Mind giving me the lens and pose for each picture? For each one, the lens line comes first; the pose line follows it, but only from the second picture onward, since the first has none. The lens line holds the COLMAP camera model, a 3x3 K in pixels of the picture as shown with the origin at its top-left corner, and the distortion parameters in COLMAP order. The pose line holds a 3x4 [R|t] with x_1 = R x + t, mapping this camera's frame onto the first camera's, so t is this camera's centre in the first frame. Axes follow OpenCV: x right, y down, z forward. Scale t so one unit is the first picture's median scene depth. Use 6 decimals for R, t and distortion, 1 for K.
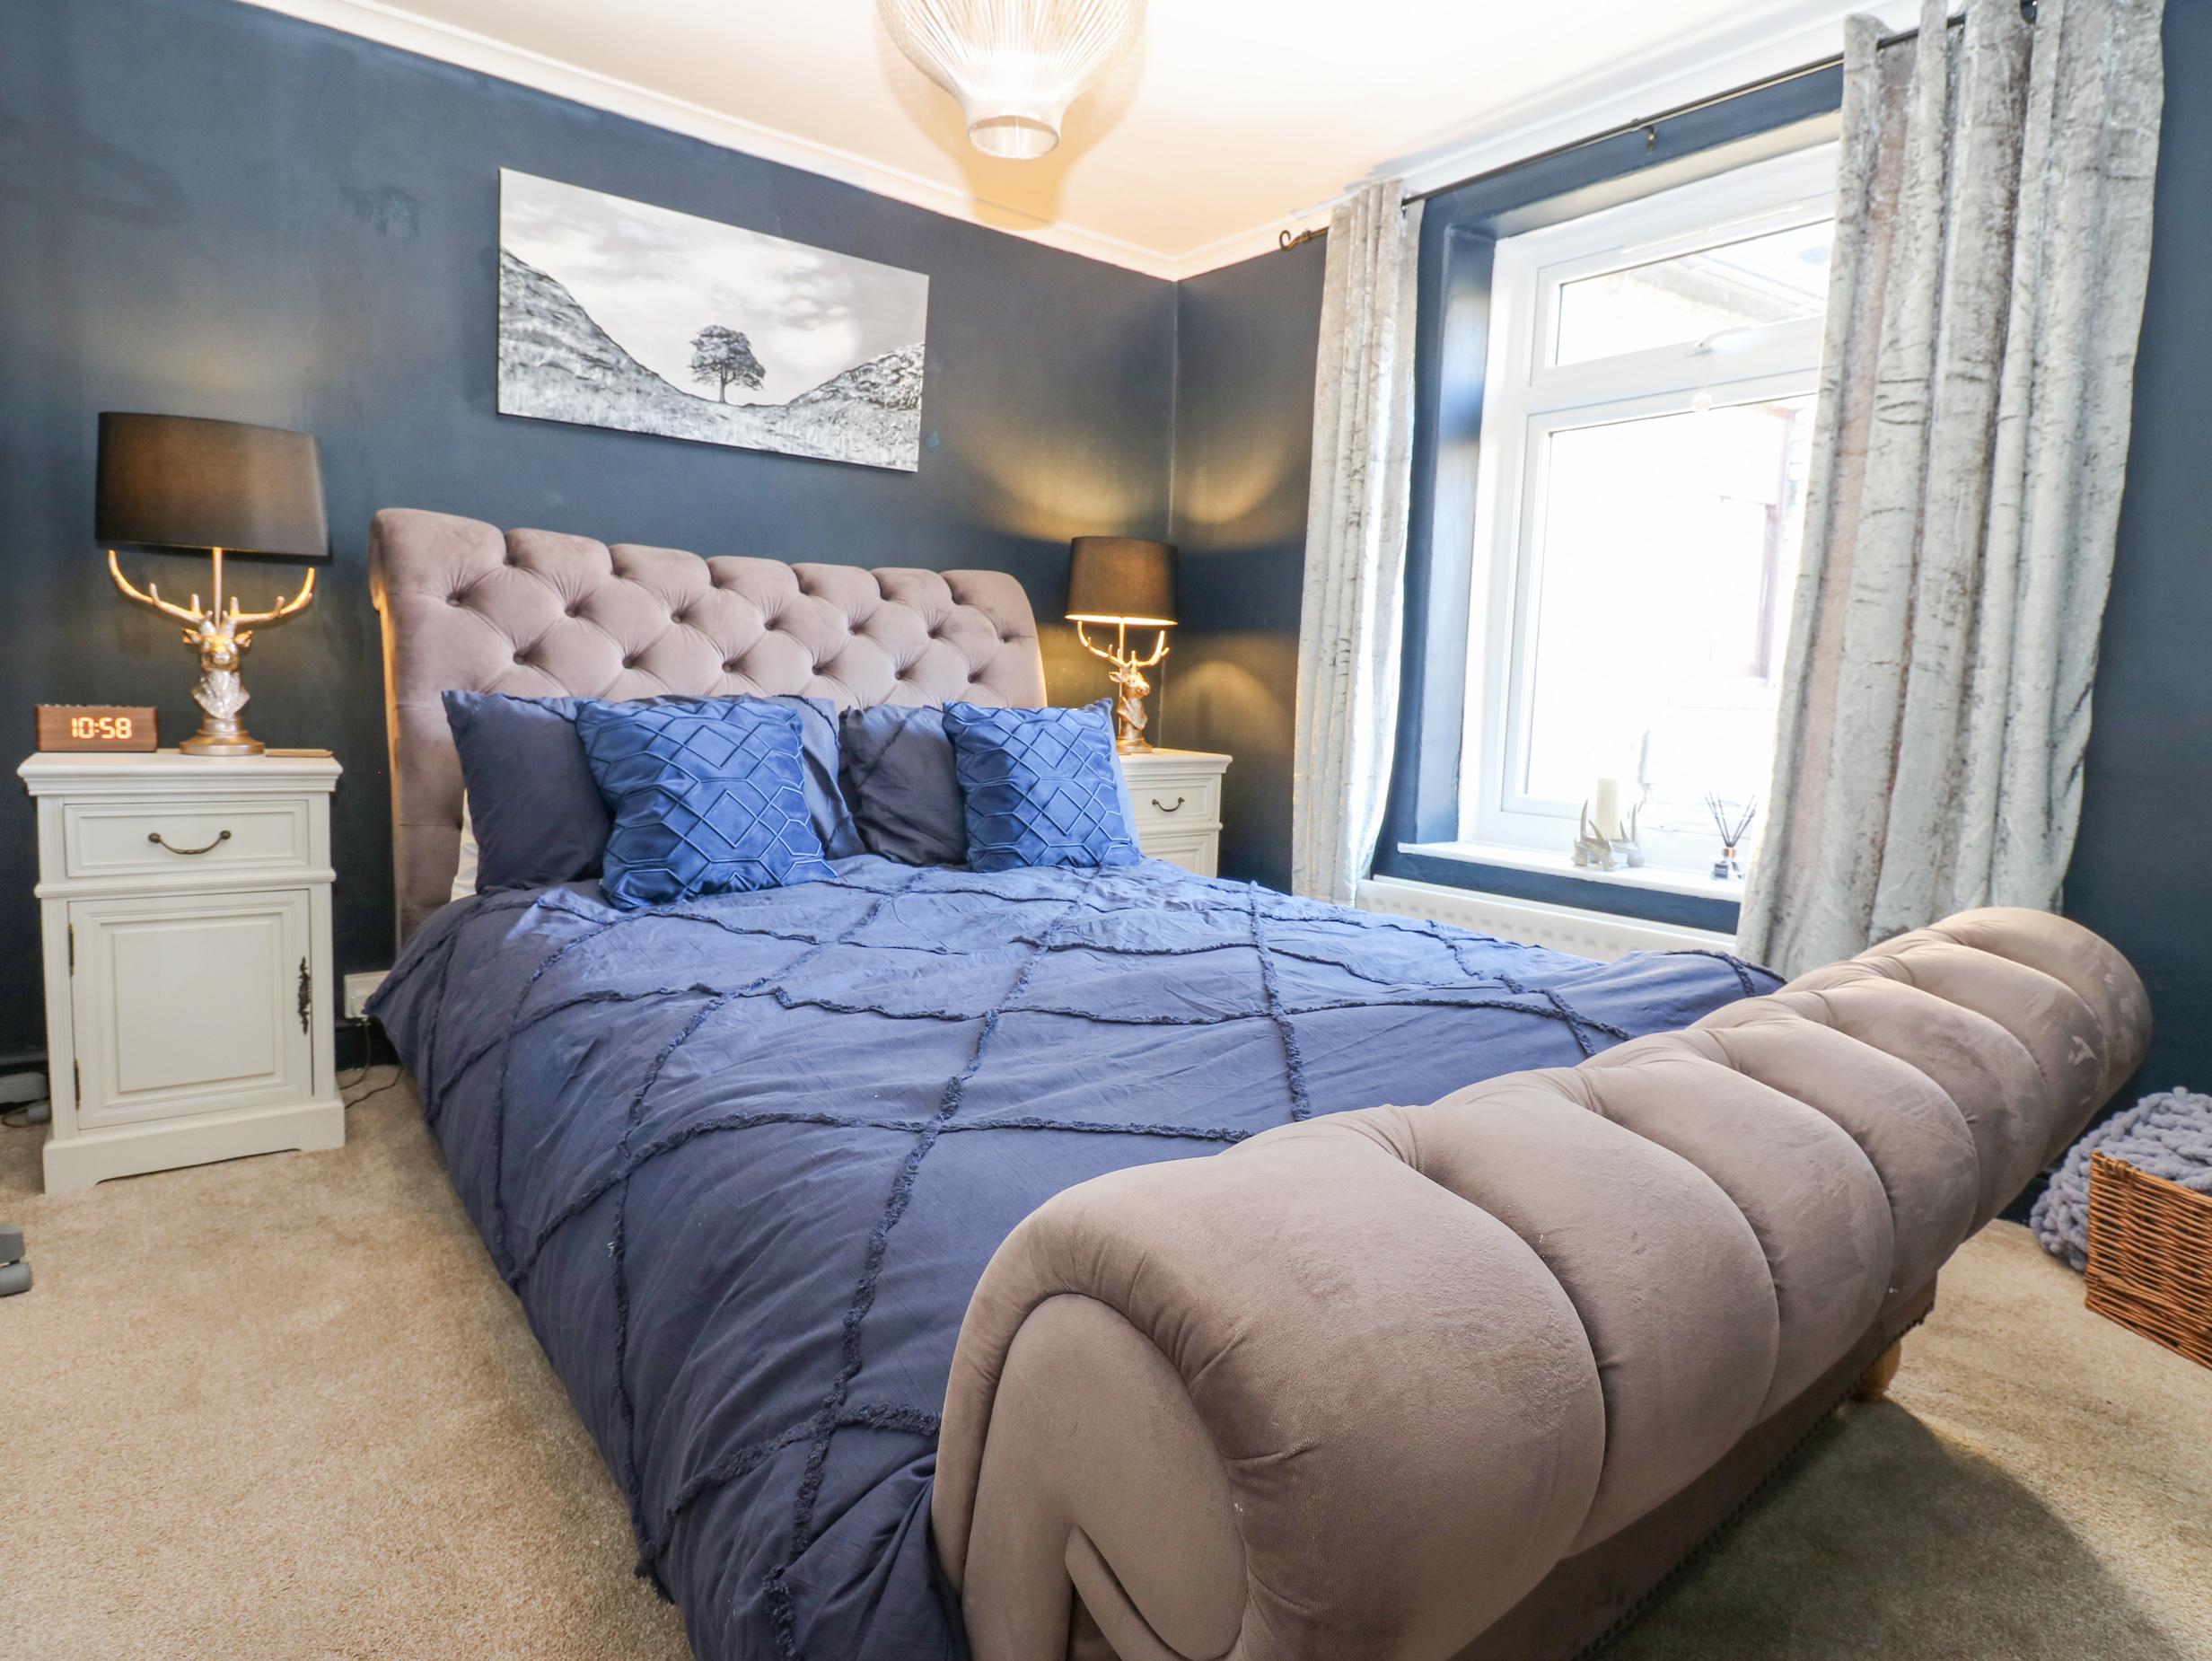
lens RADIAL K [[1151.6, 0, 1121.7], [0, 1151.6, 805.0], [0, 0, 1]] dist [0.003006, -0.016289]
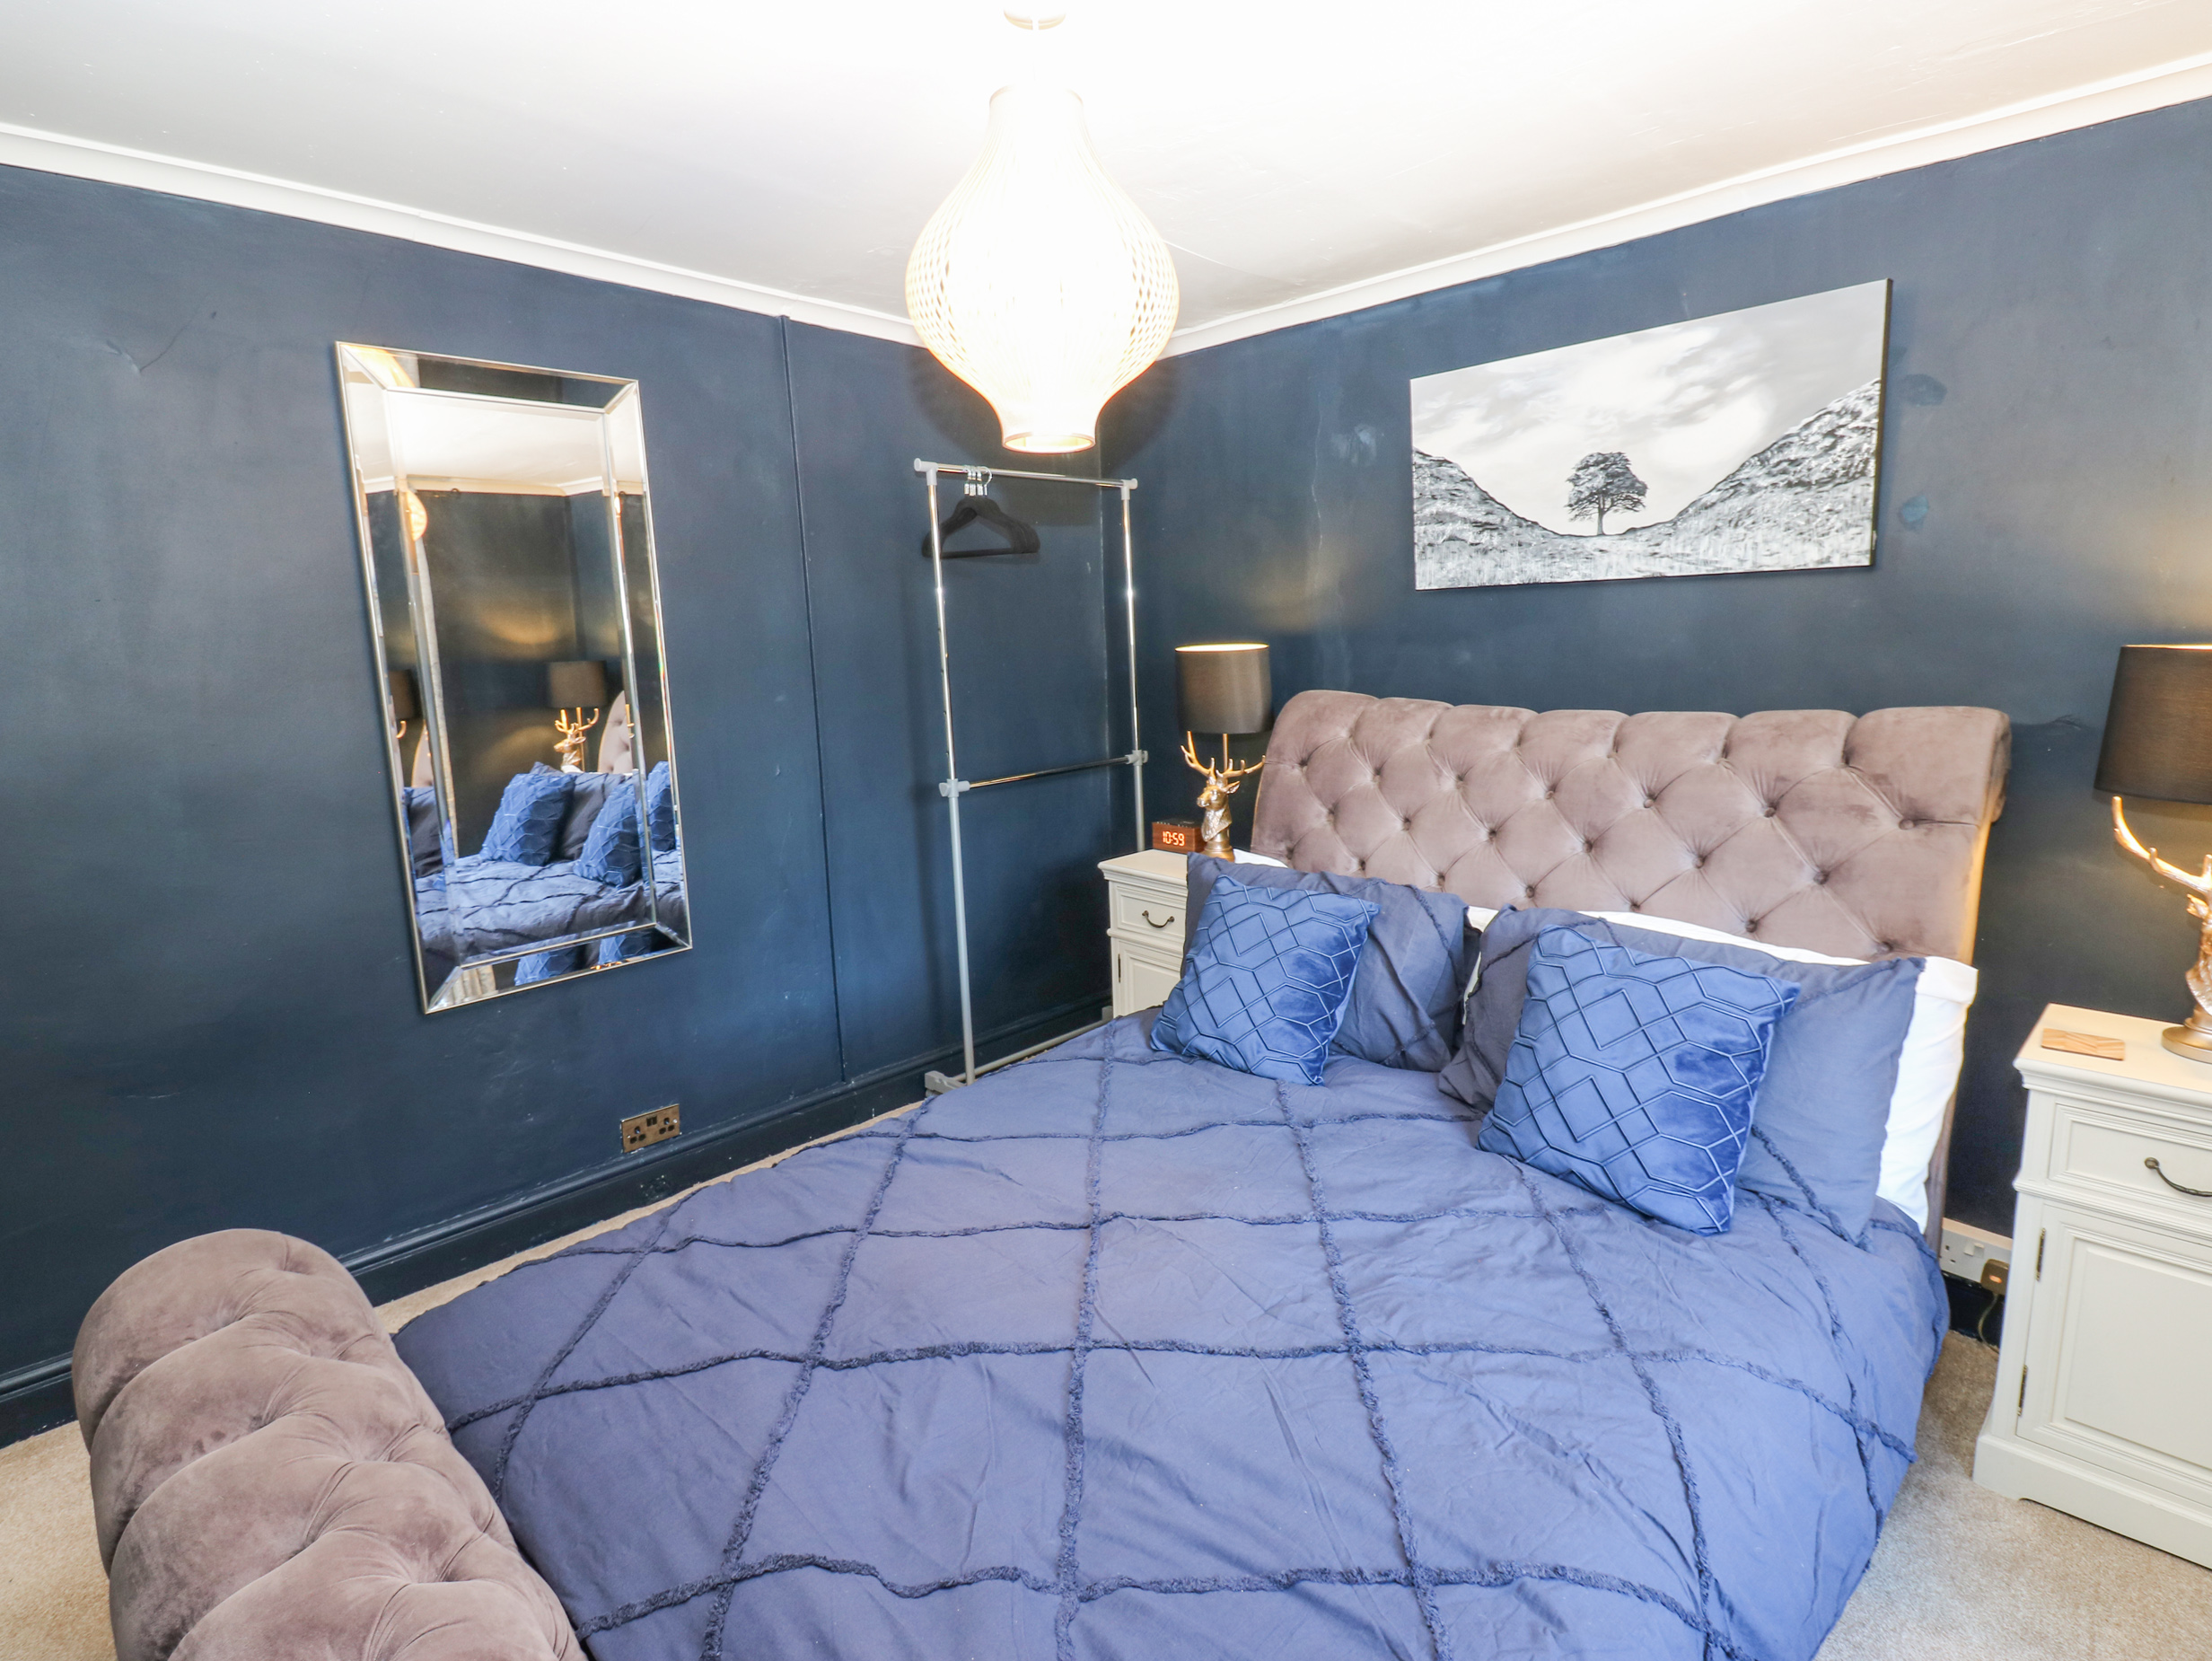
lens RADIAL K [[1151.6, 0, 1121.7], [0, 1151.6, 805.0], [0, 0, 1]] dist [0.003006, -0.016289]
pose [[0.099075, 0.114045, -0.988523, 0.542350], [-0.070157, 0.991739, 0.107385, -0.213248], [0.992604, 0.058713, 0.106258, 0.551500]]
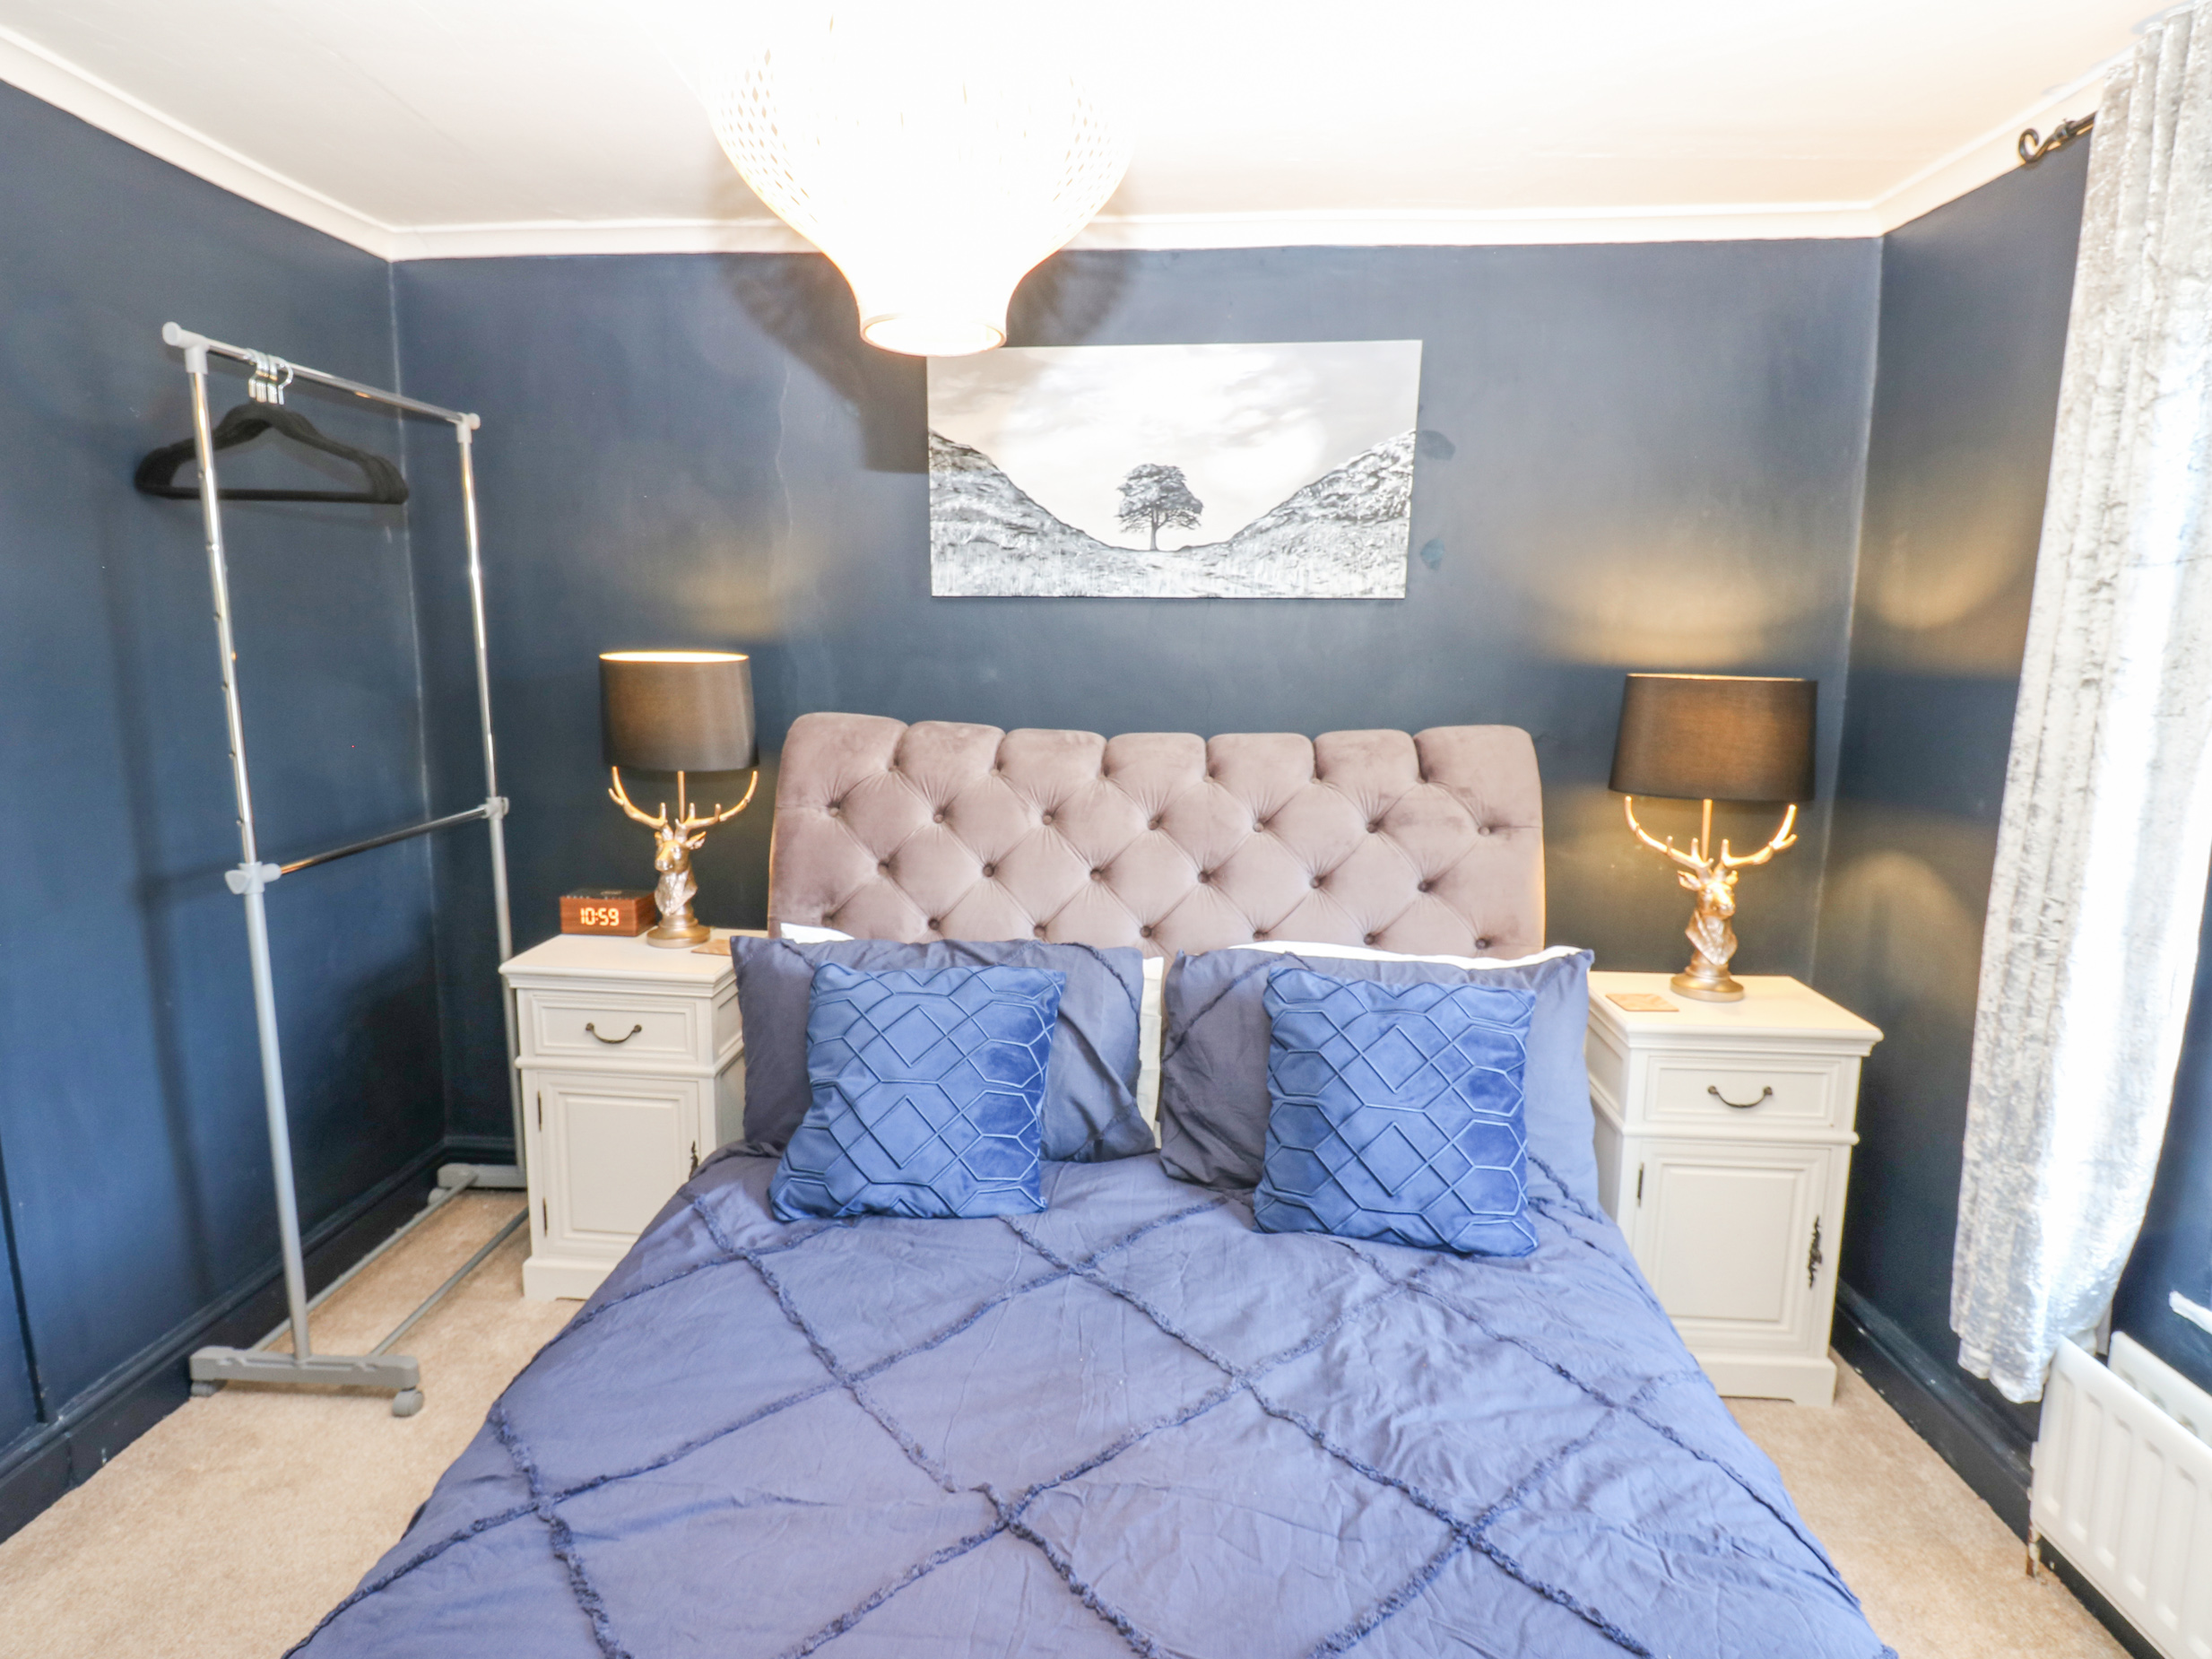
lens RADIAL K [[1196.5, 0, 1125.8], [0, 1196.5, 803.0], [0, 0, 1]] dist [0.003718, -0.015952]
pose [[0.737849, 0.069387, -0.671390, 0.259093], [-0.055636, 0.997569, 0.041954, -0.199595], [0.672669, 0.006398, 0.739915, 0.326203]]
